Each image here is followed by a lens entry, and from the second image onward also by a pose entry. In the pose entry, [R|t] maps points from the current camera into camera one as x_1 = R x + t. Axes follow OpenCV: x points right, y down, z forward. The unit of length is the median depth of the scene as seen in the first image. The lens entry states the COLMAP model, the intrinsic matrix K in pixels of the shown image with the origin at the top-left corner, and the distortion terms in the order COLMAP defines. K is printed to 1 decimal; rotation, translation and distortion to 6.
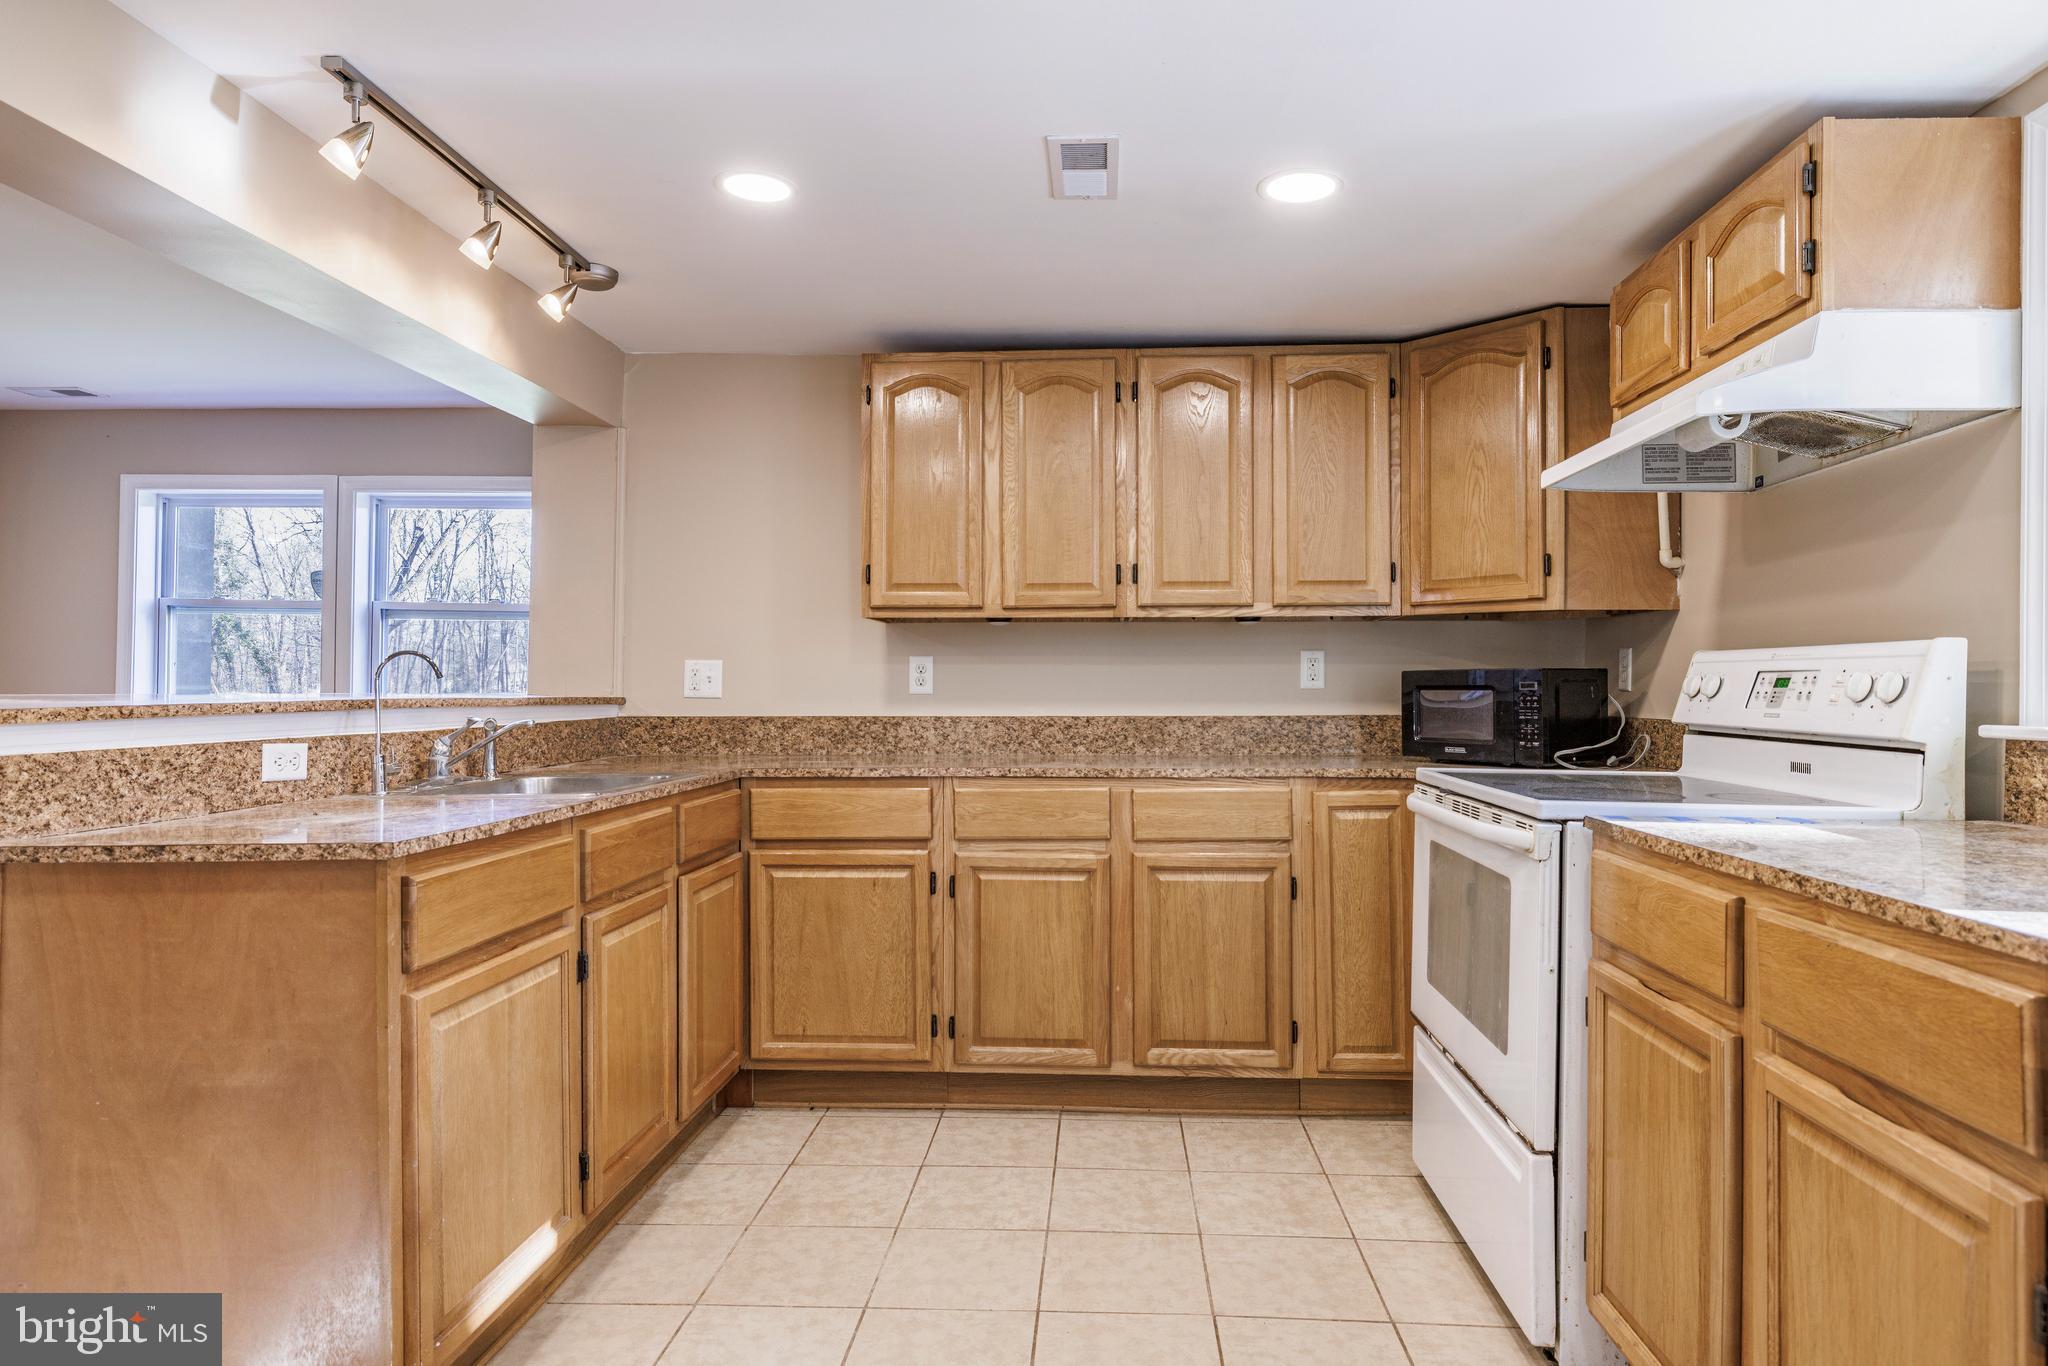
lens RADIAL K [[1141.5, 0, 1006.7], [0, 1141.5, 679.3], [0, 0, 1]] dist [-0.000501, 0.000200]
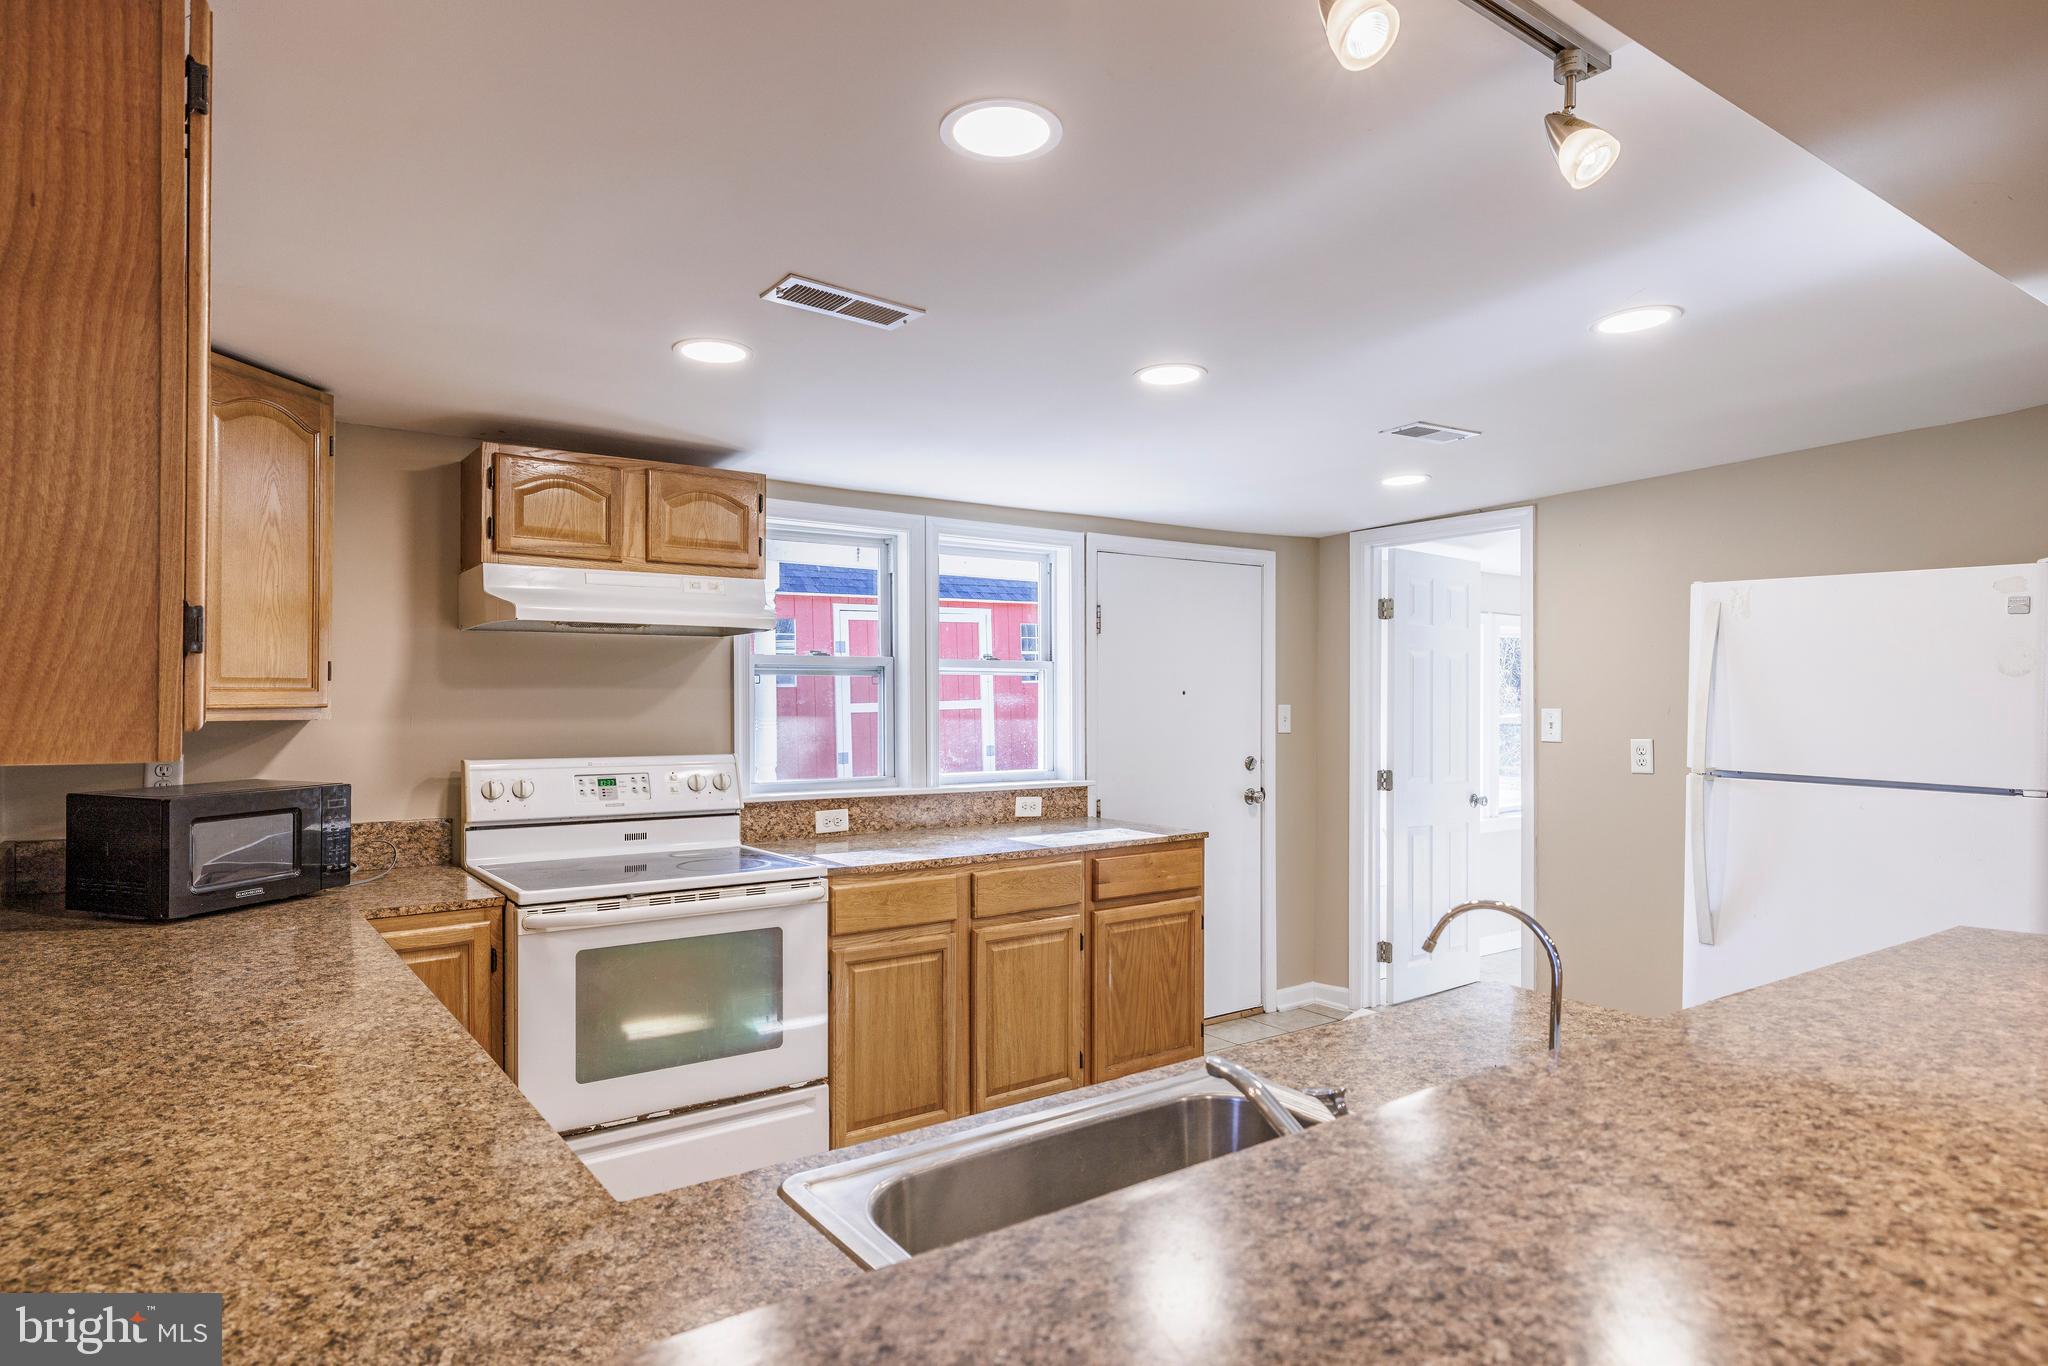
lens RADIAL K [[1188.2, 0, 998.0], [0, 1188.2, 698.9], [0, 0, 1]] dist [0.001608, -0.000777]
pose [[-0.651014, -0.010715, 0.758990, -0.620847], [-0.010861, 0.999929, 0.004801, -0.089673], [-0.758988, -0.005118, -0.651084, 1.226298]]
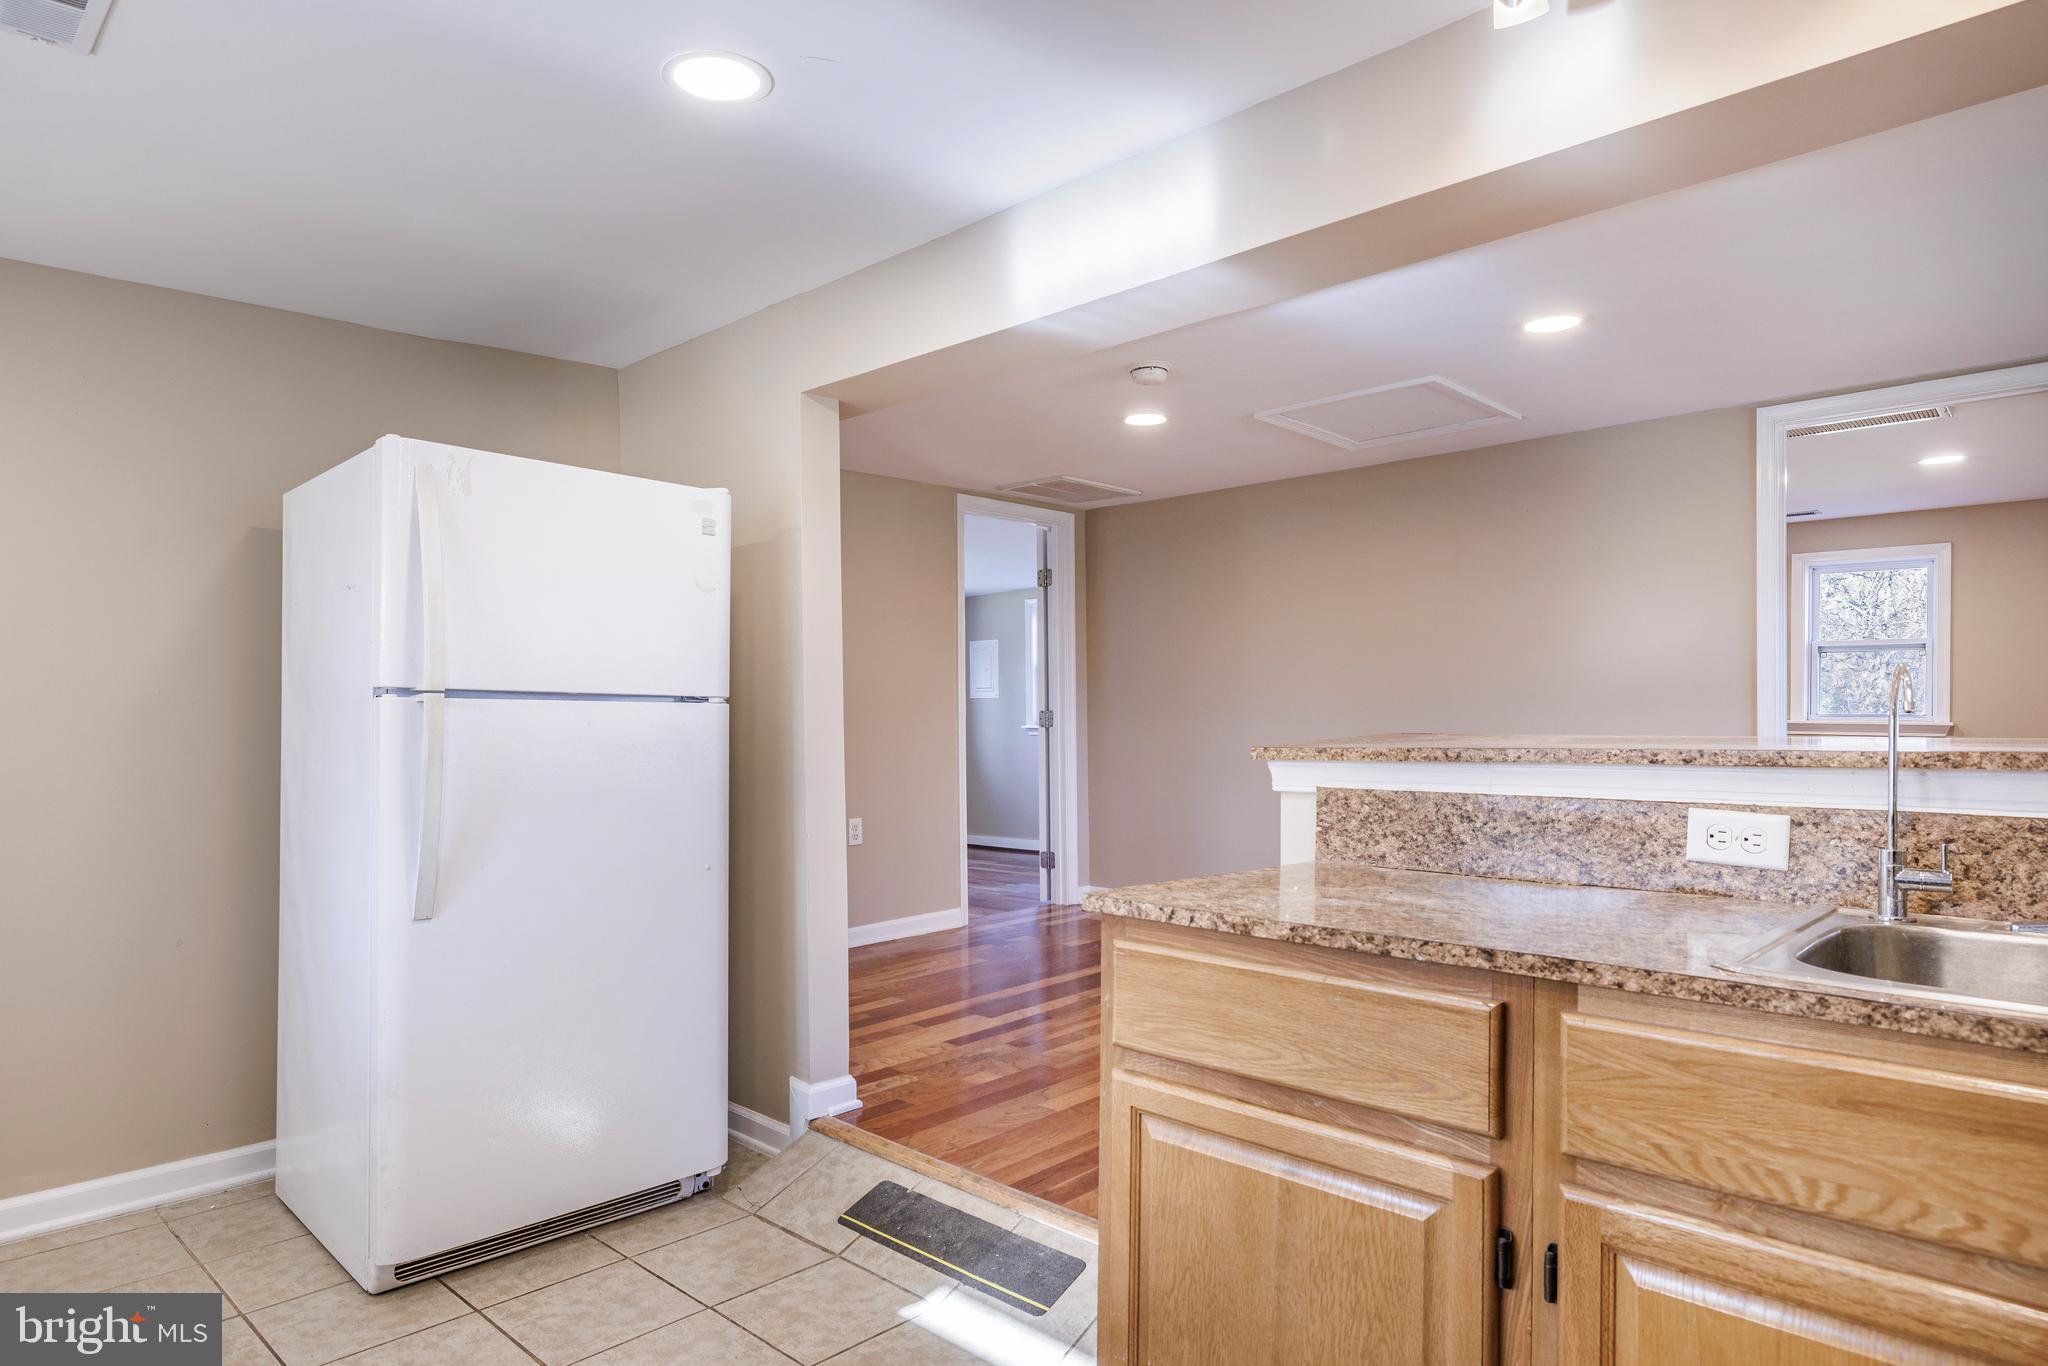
lens RADIAL K [[1148.7, 0, 1030.0], [0, 1148.7, 695.2], [0, 0, 1]] dist [-0.003227, 0.000616]
pose [[-0.613505, -0.025816, -0.789269, 0.131359], [0.002084, 0.999409, -0.034309, 0.007331], [0.789688, -0.022694, -0.613088, 0.844186]]
